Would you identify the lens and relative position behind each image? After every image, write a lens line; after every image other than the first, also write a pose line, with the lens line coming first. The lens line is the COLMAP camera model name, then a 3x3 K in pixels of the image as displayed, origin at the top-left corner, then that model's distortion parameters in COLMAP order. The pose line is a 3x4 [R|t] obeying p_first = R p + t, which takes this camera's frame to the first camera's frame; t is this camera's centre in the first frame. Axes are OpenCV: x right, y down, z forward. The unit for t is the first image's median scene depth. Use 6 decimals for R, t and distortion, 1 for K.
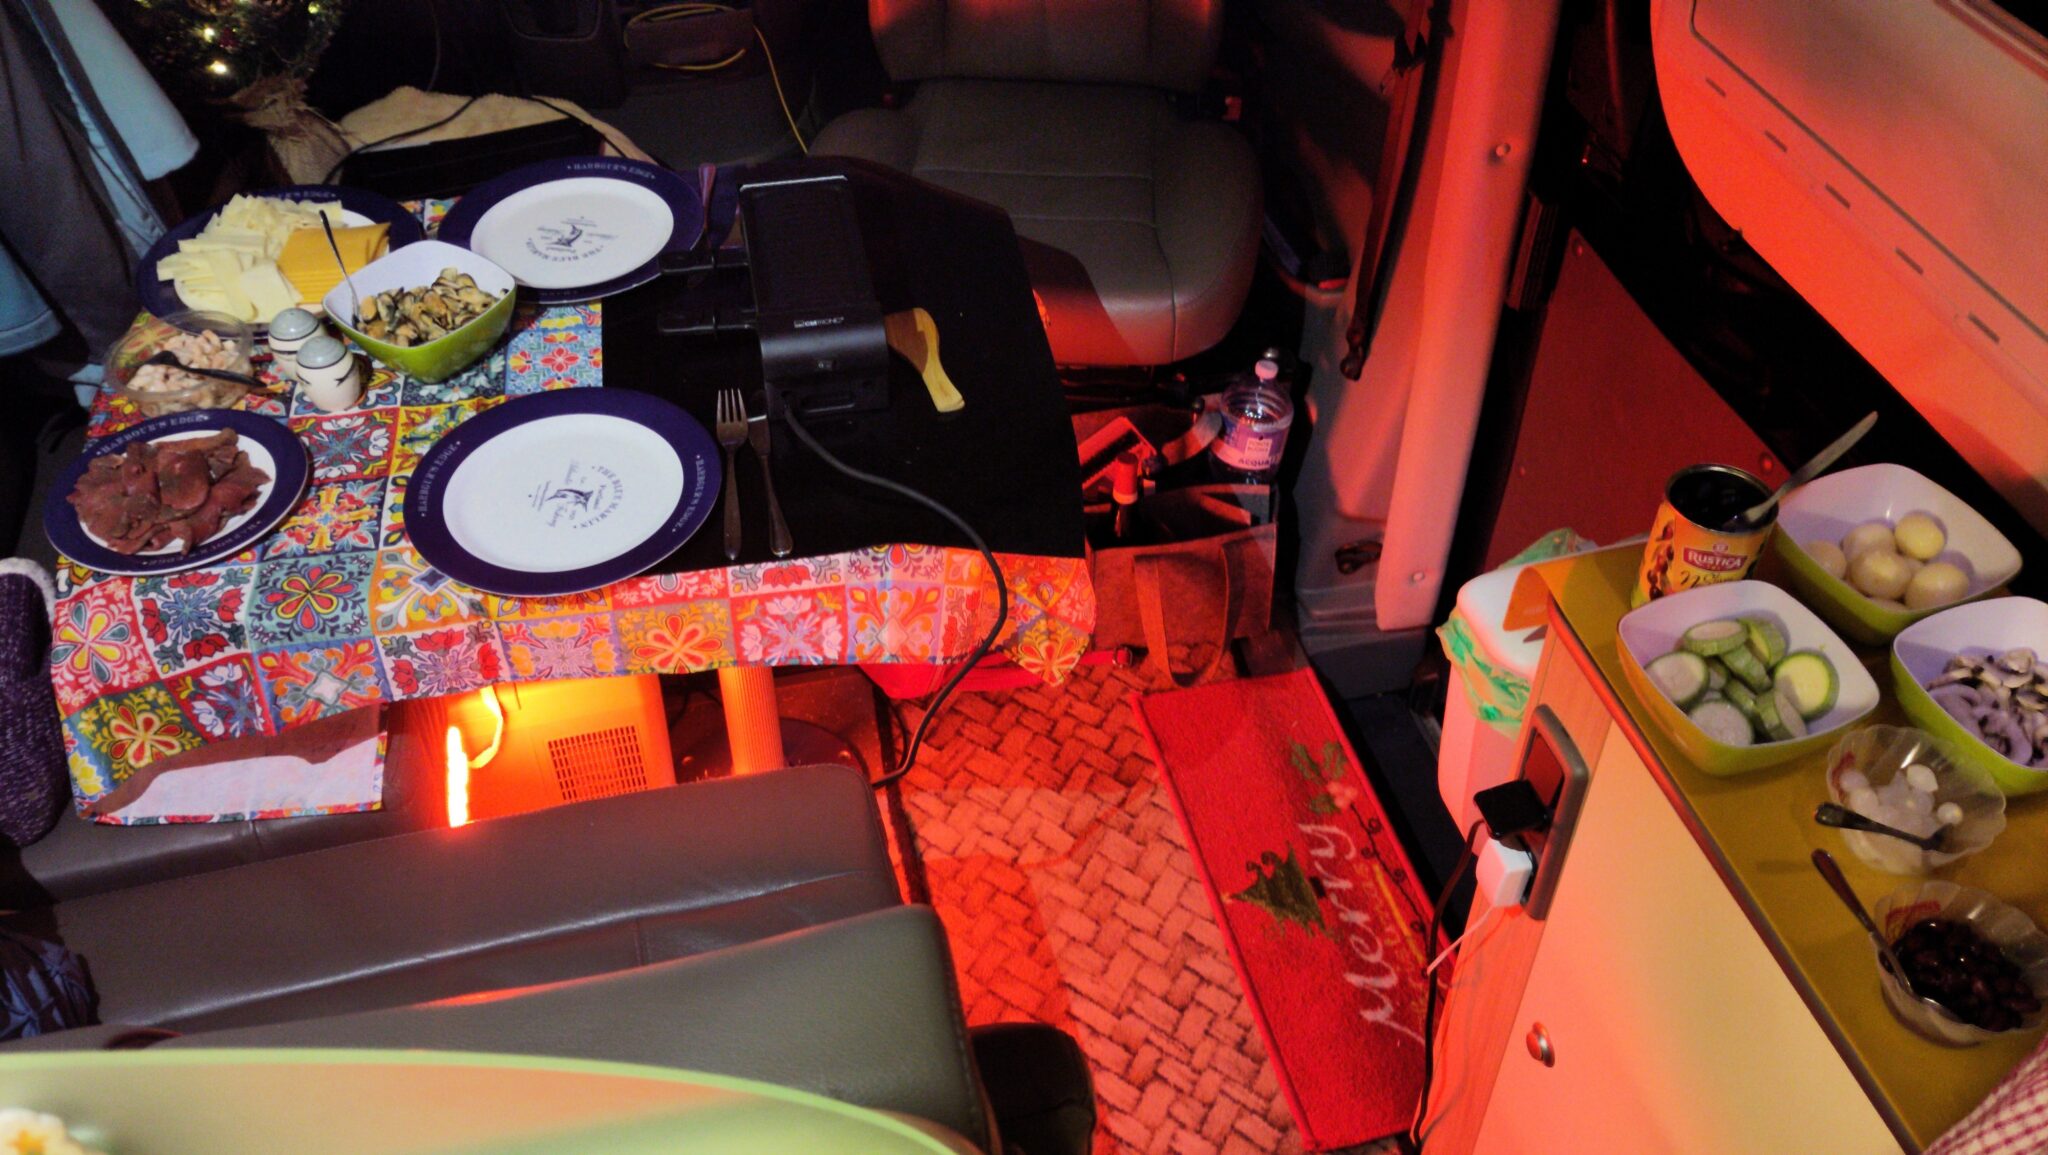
lens RADIAL K [[1793.3, 0, 1024.0], [0, 1793.3, 577.5], [0, 0, 1]] dist [0.031753, -0.002066]
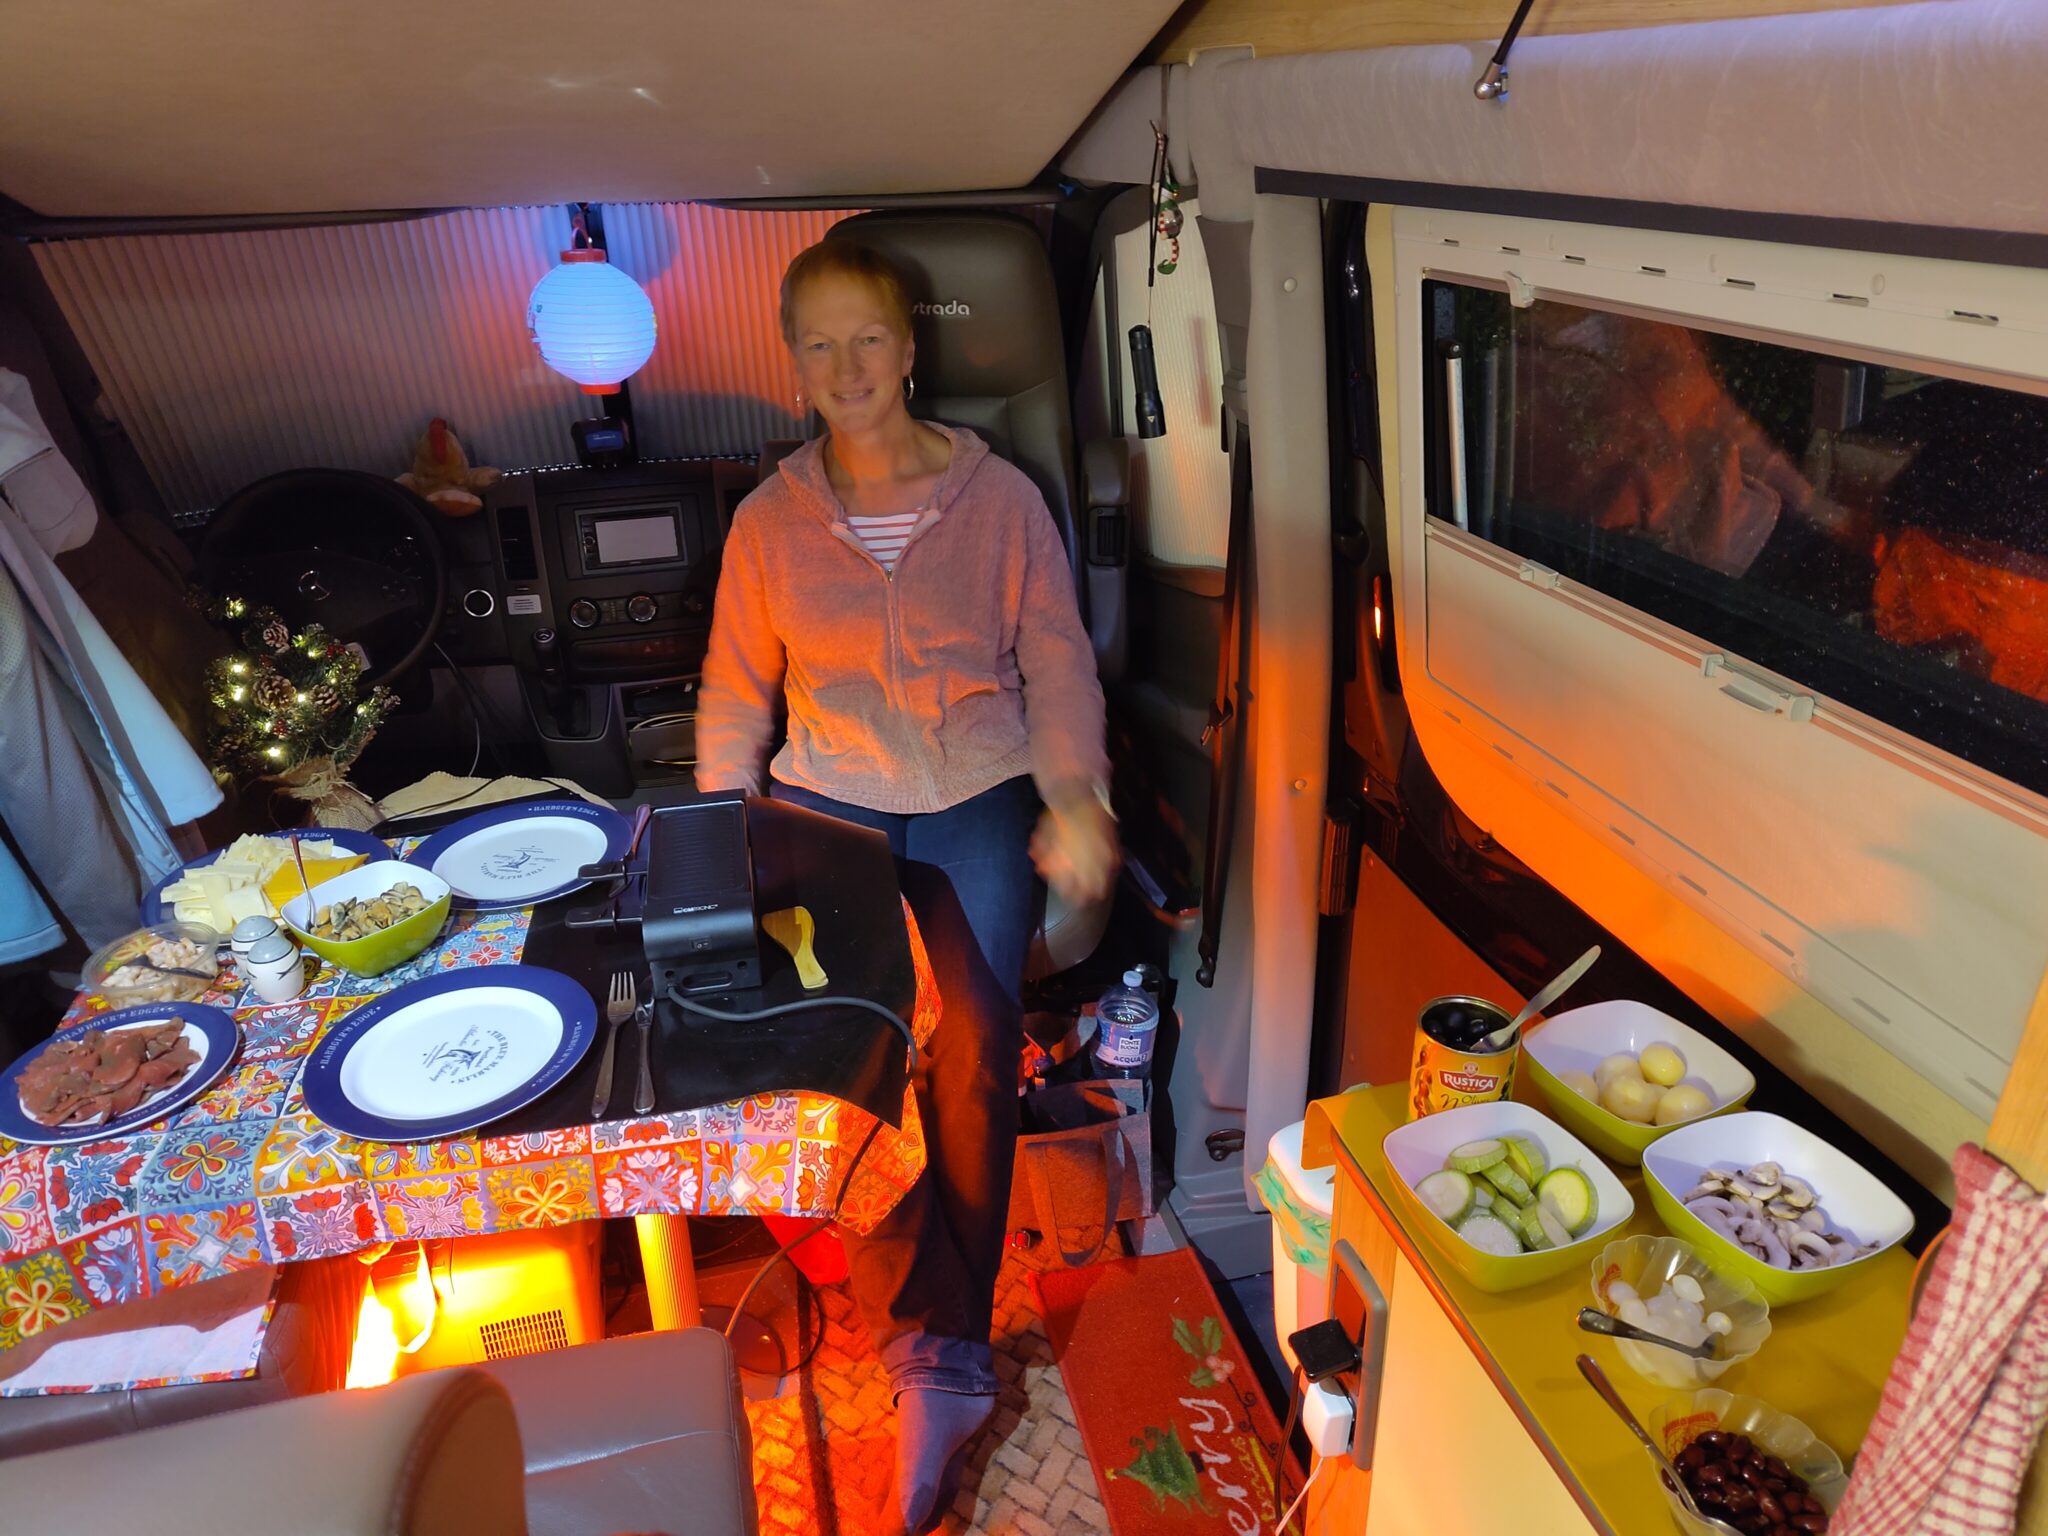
lens RADIAL K [[1389.7, 0, 1024.0], [0, 1389.7, 768.0], [0, 0, 1]] dist [0.057598, -0.058292]
pose [[0.999719, -0.022755, -0.006584, 0.107522], [0.019524, 0.948897, -0.314981, 0.061007], [0.013415, 0.314764, 0.949075, 0.117784]]
